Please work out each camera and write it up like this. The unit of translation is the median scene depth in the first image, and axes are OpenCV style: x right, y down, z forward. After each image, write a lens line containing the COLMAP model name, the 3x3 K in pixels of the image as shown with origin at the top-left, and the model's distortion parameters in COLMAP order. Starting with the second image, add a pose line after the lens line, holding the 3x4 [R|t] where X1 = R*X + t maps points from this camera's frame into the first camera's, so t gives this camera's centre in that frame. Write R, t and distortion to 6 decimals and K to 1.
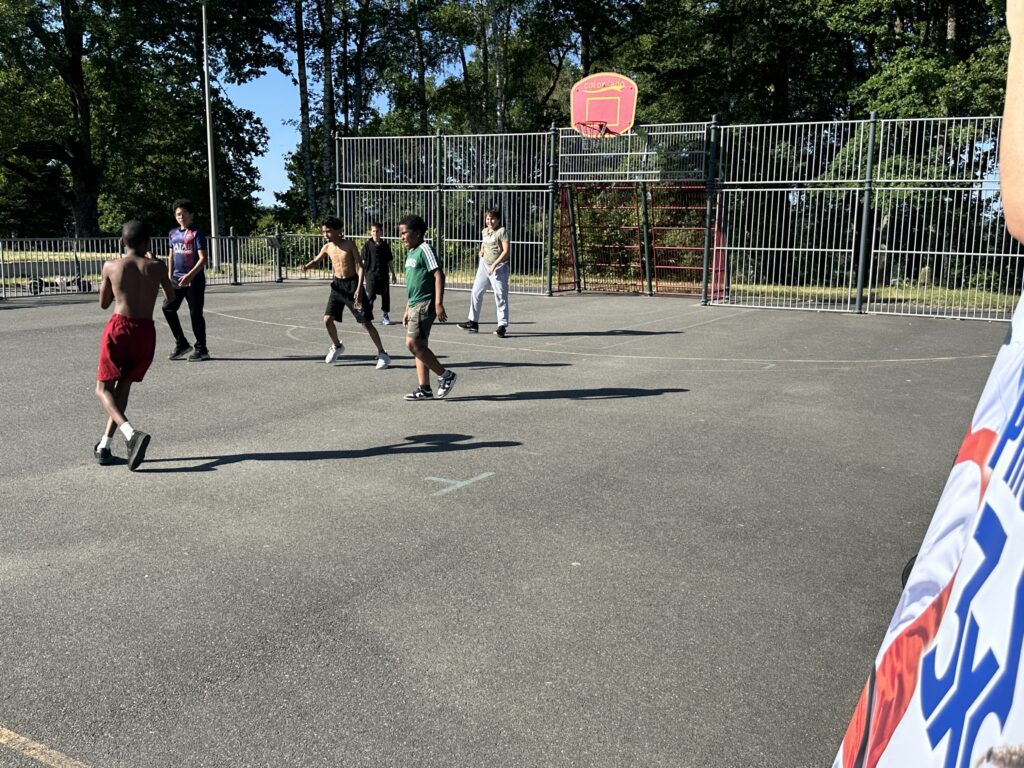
lens RADIAL K [[1009.2, 0, 514.7], [0, 1009.2, 379.1], [0, 0, 1]] dist [0.100848, 0.000000]
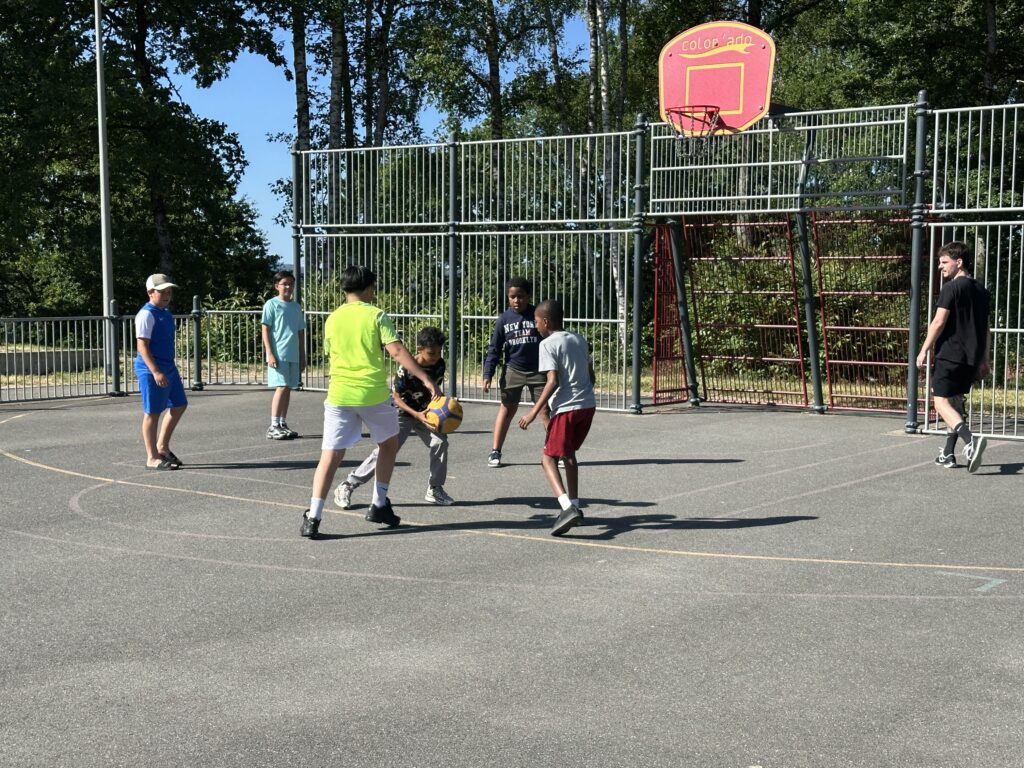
lens RADIAL K [[1499.9, 0, 510.0], [0, 1499.9, 400.0], [0, 0, 1]] dist [0.134625, 0.000000]
pose [[0.992867, -0.003335, -0.119180, 0.063827], [-0.005953, 0.996976, -0.077486, -0.023522], [0.119077, 0.077643, 0.989844, 0.150955]]
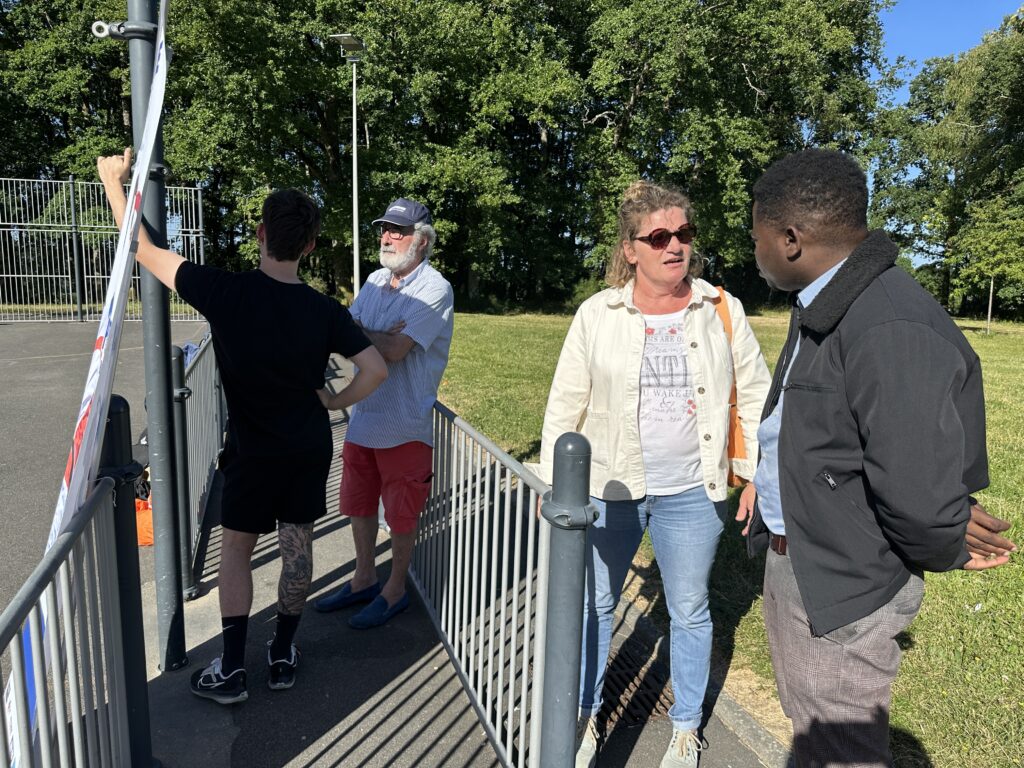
lens RADIAL K [[724.0, 0, 493.5], [0, 724.0, 367.2], [0, 0, 1]] dist [0.053230, -0.052626]
pose [[0.672074, -0.103061, 0.733277, -0.010849], [0.104614, 0.993550, 0.043759, 0.006407], [-0.733057, 0.047301, 0.678521, -0.041016]]
